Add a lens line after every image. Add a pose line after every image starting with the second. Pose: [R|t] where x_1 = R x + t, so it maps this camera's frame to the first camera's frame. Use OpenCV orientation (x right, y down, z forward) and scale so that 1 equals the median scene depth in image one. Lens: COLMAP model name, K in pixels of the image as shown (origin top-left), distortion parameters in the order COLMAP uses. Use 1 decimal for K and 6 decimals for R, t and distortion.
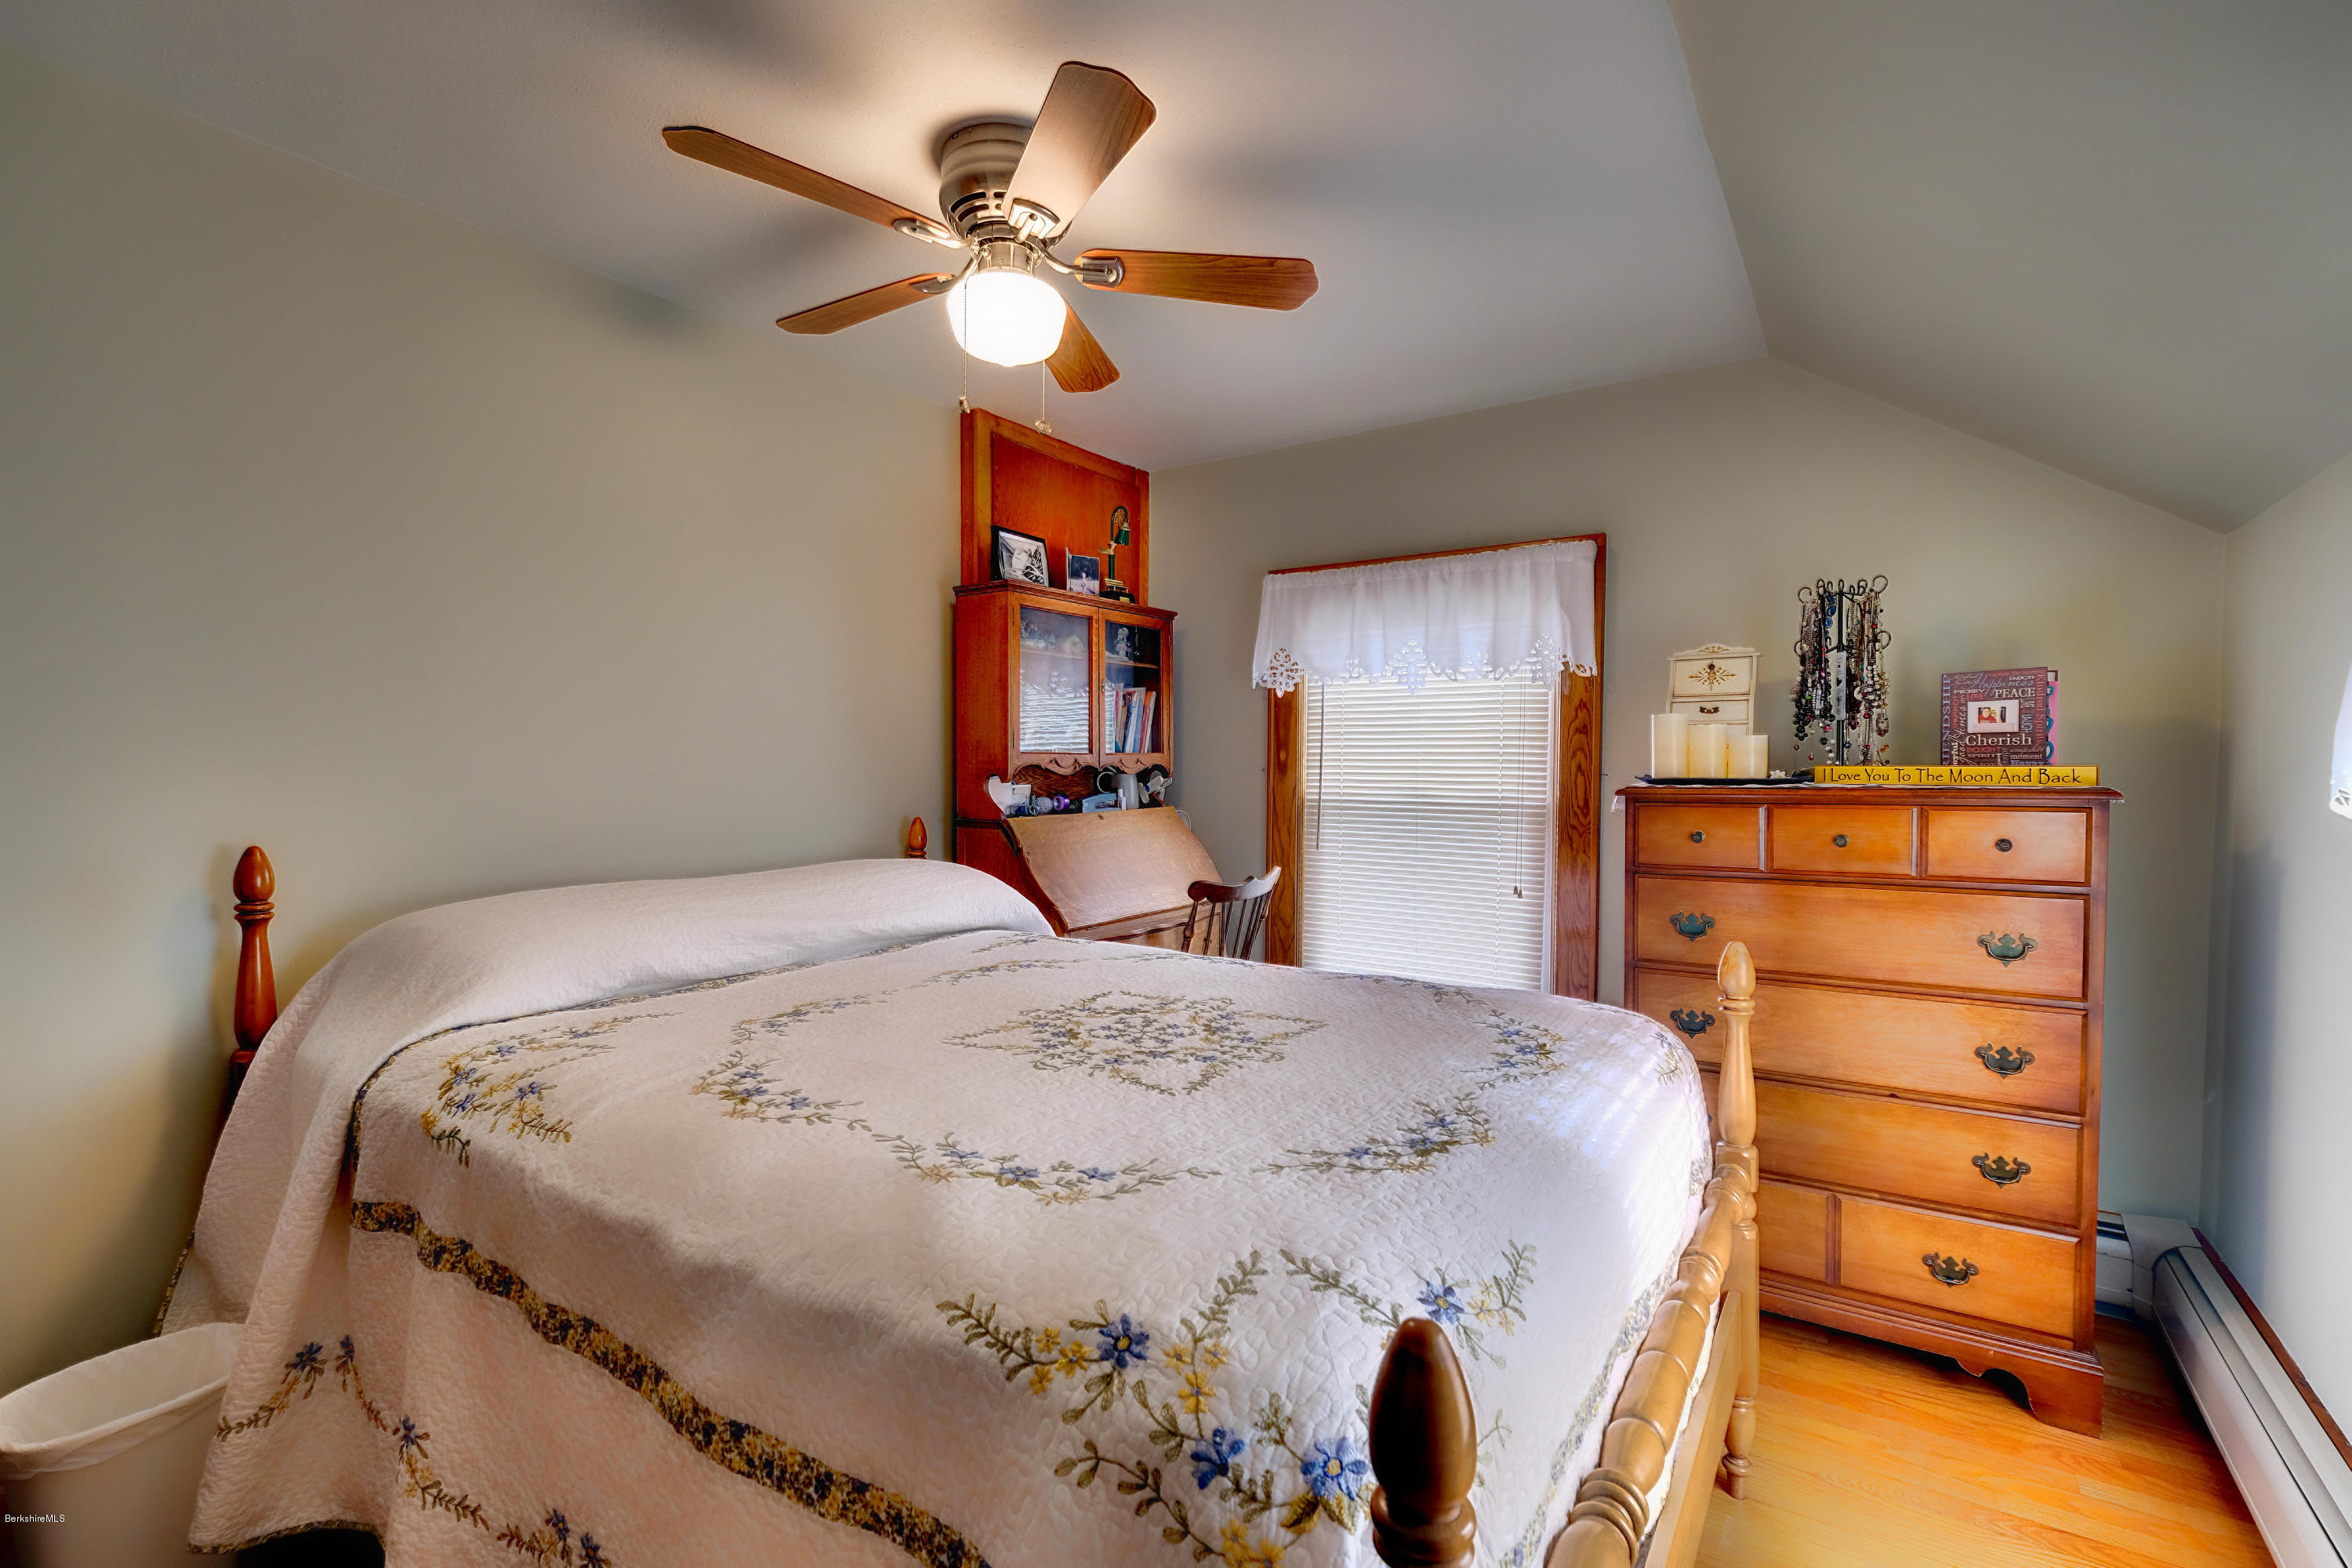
lens RADIAL K [[1015.6, 0, 1176.0], [0, 1015.6, 795.5], [0, 0, 1]] dist [-0.008079, 0.001047]
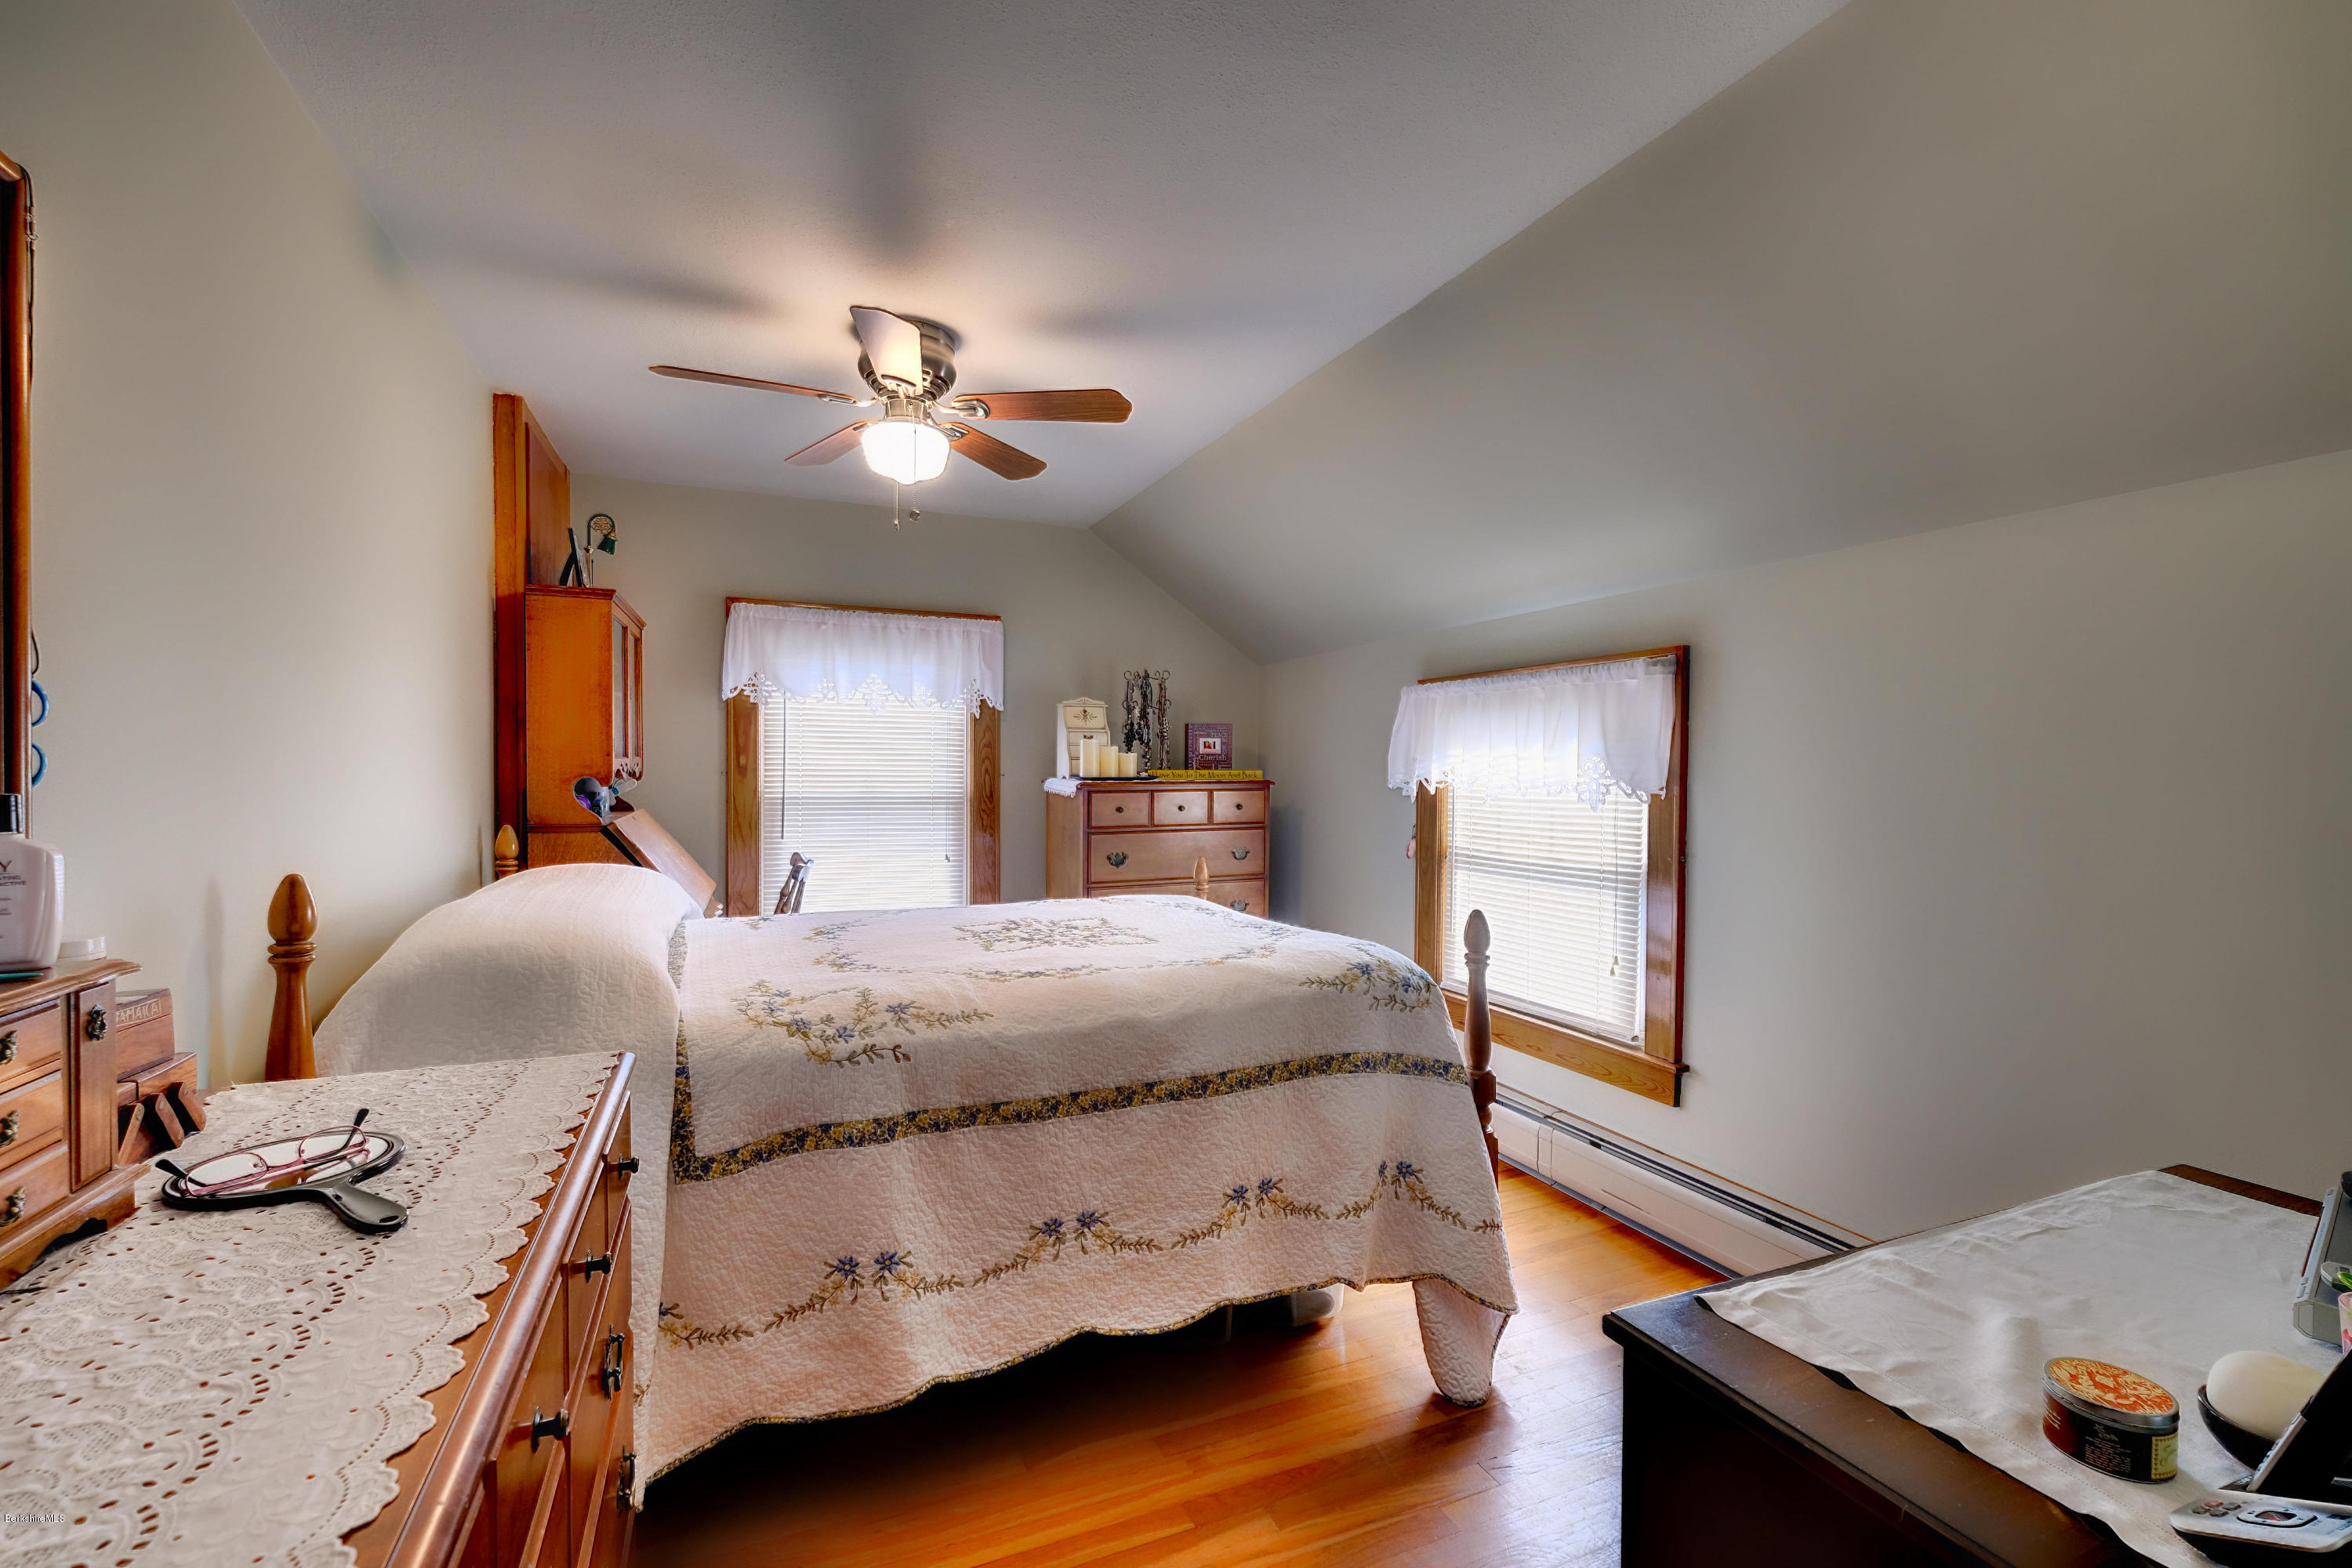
lens RADIAL K [[1015.6, 0, 1179.2], [0, 1015.6, 775.3], [0, 0, 1]] dist [-0.008079, 0.001047]
pose [[0.531719, -0.006679, 0.846895, -0.943927], [0.021369, 0.999756, -0.005532, -0.007019], [-0.846651, 0.021038, 0.531732, -0.044134]]
